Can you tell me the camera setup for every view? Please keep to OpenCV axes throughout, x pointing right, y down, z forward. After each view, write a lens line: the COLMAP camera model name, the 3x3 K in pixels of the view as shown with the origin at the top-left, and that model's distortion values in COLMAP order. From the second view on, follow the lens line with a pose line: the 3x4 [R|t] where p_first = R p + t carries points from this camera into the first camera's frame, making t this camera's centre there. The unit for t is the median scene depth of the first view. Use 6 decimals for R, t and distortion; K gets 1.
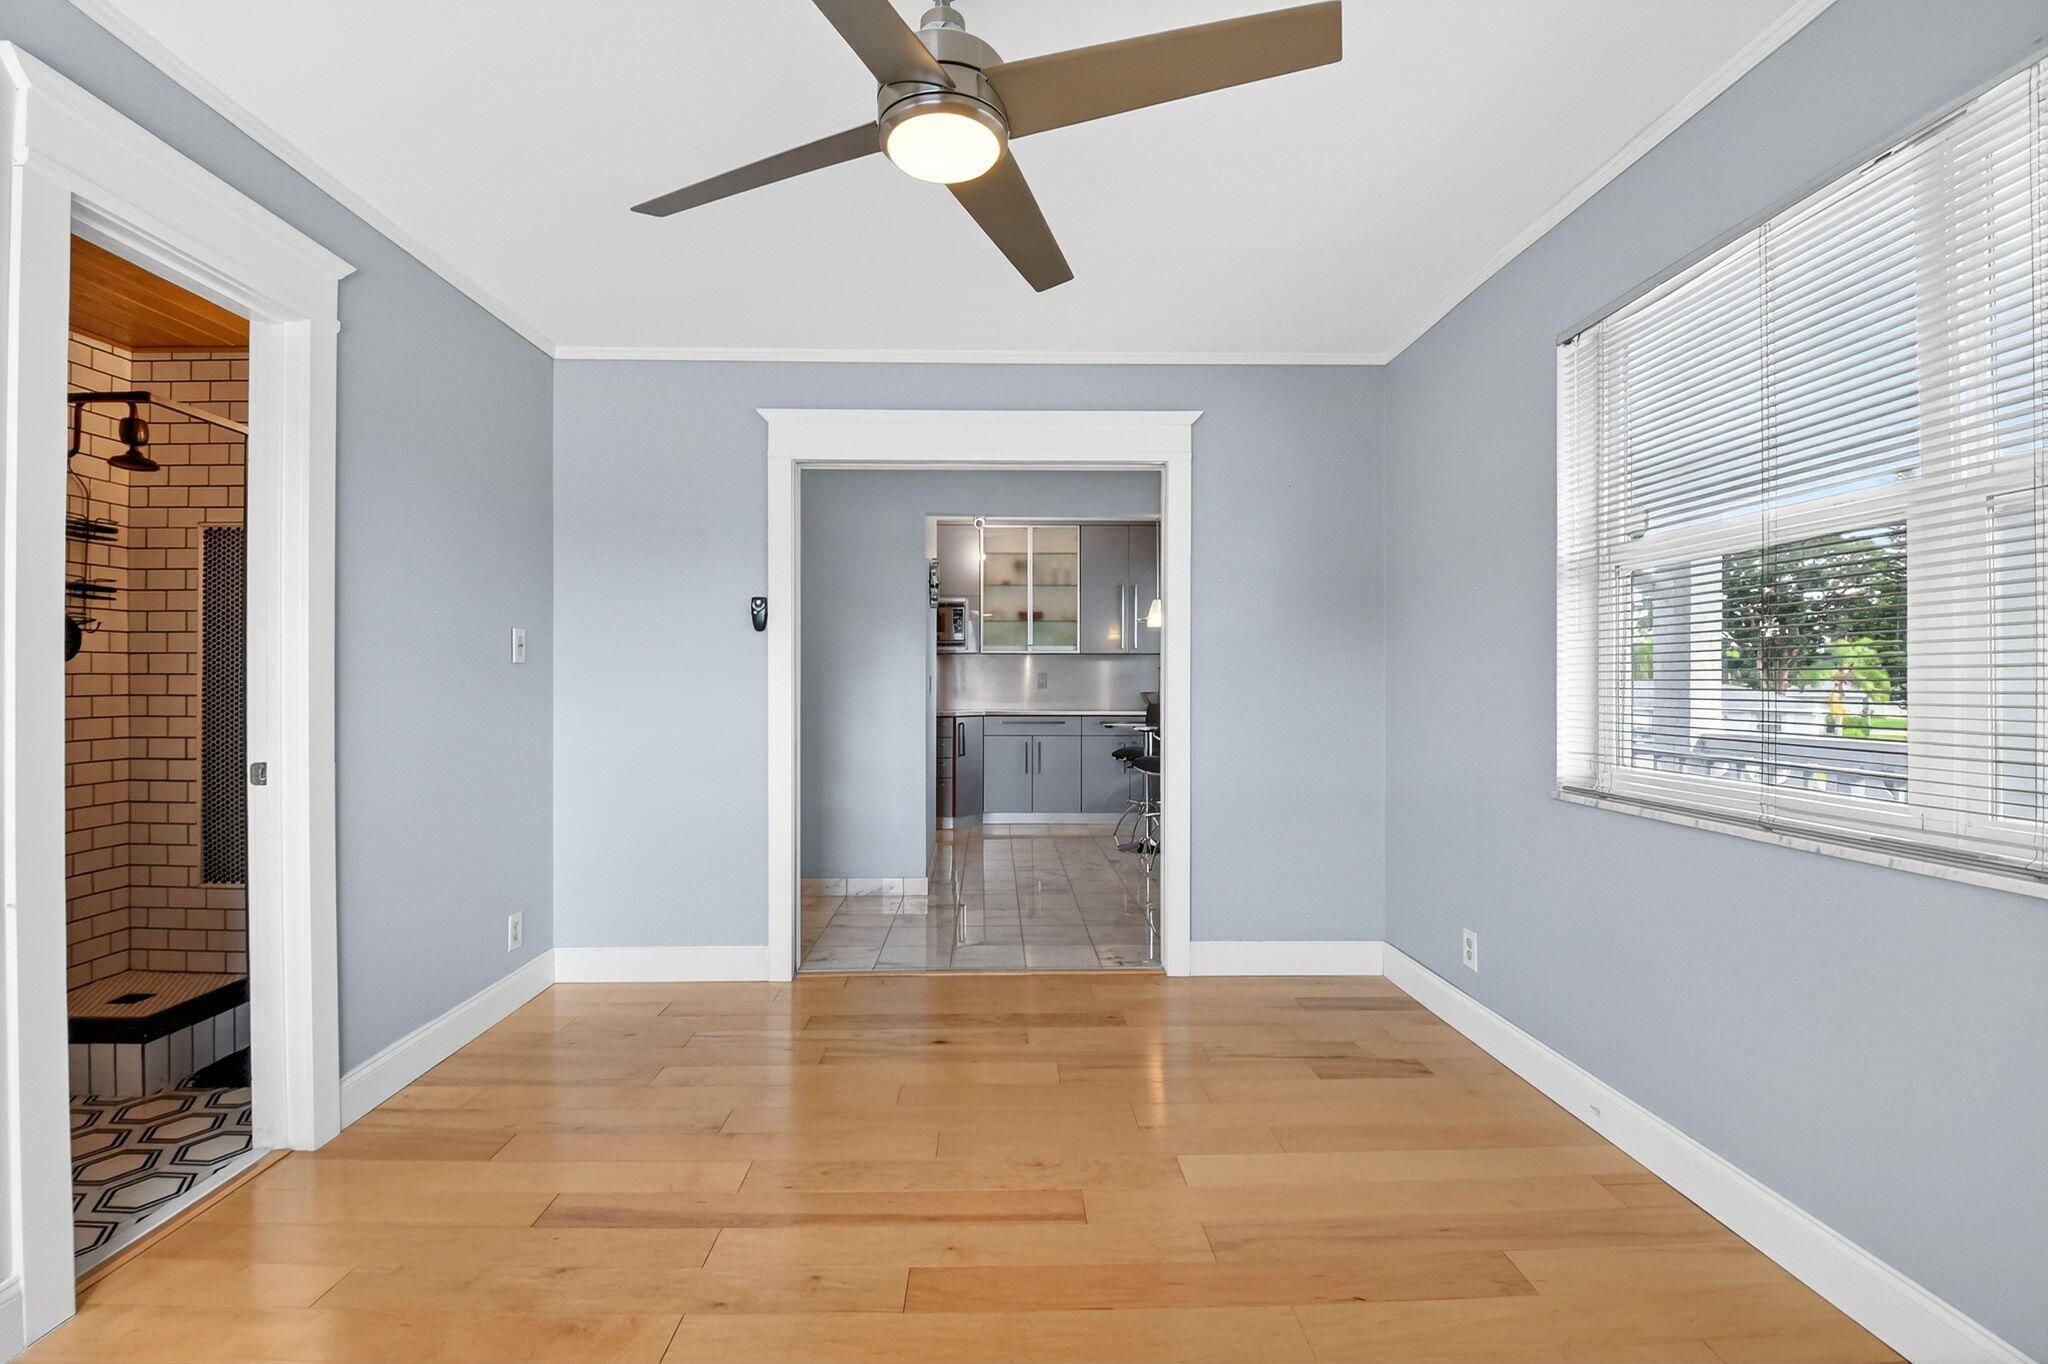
lens RADIAL K [[919.1, 0, 1019.4], [0, 919.1, 691.7], [0, 0, 1]] dist [0.001192, 0.000125]
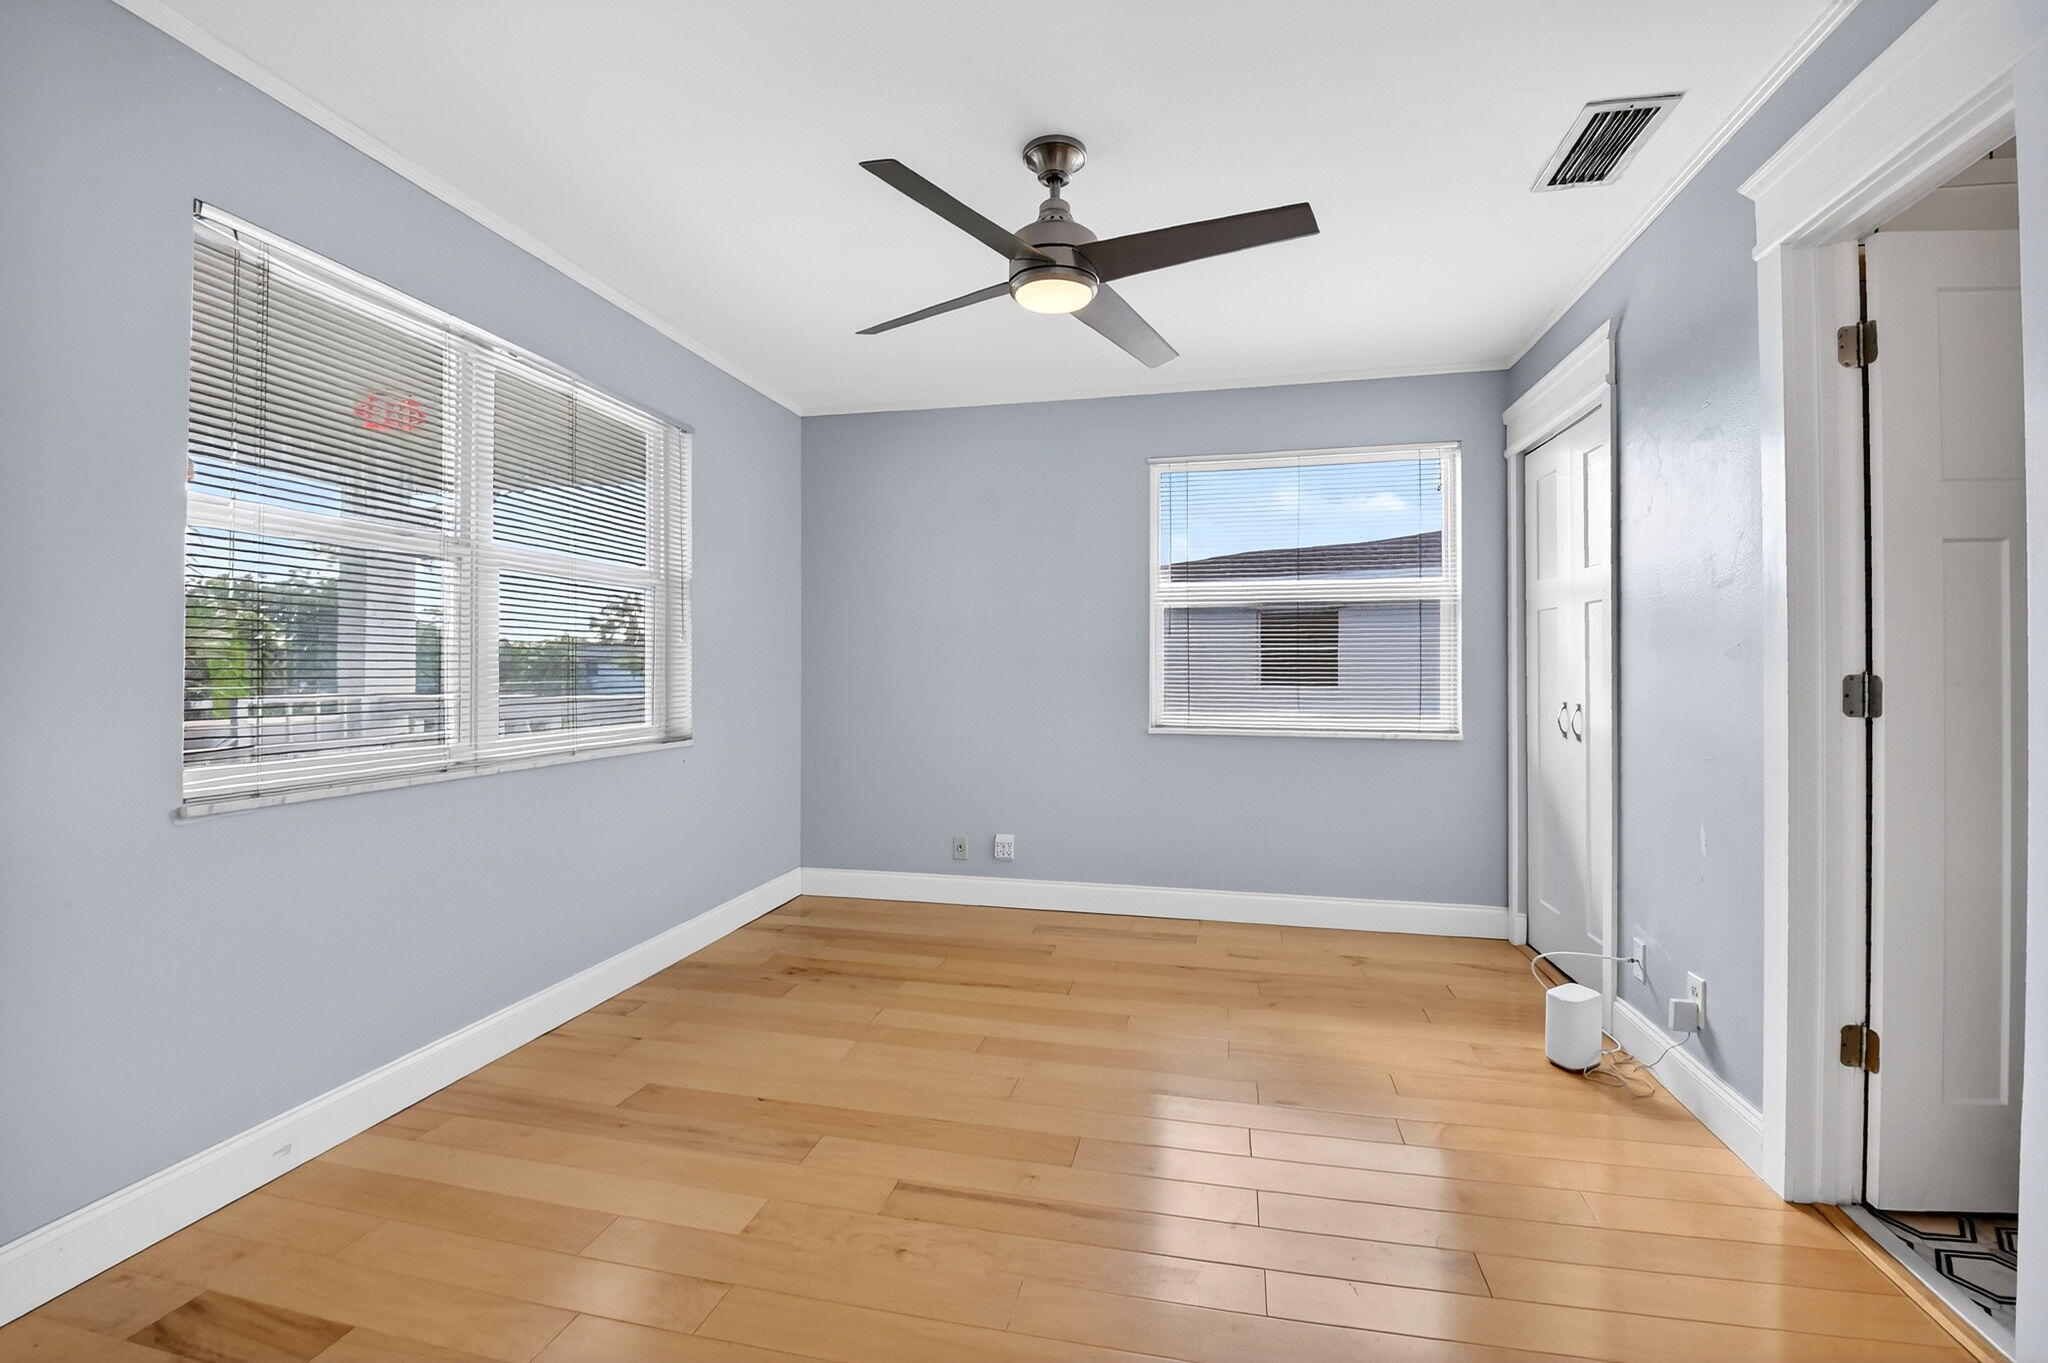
lens RADIAL K [[919.1, 0, 1016.2], [0, 919.1, 682.7], [0, 0, 1]] dist [0.001192, 0.000125]
pose [[-0.972512, 0.008353, 0.232701, -0.310014], [0.007615, 0.999963, -0.004069, 0.023270], [-0.232726, -0.002185, -0.972540, 2.038383]]
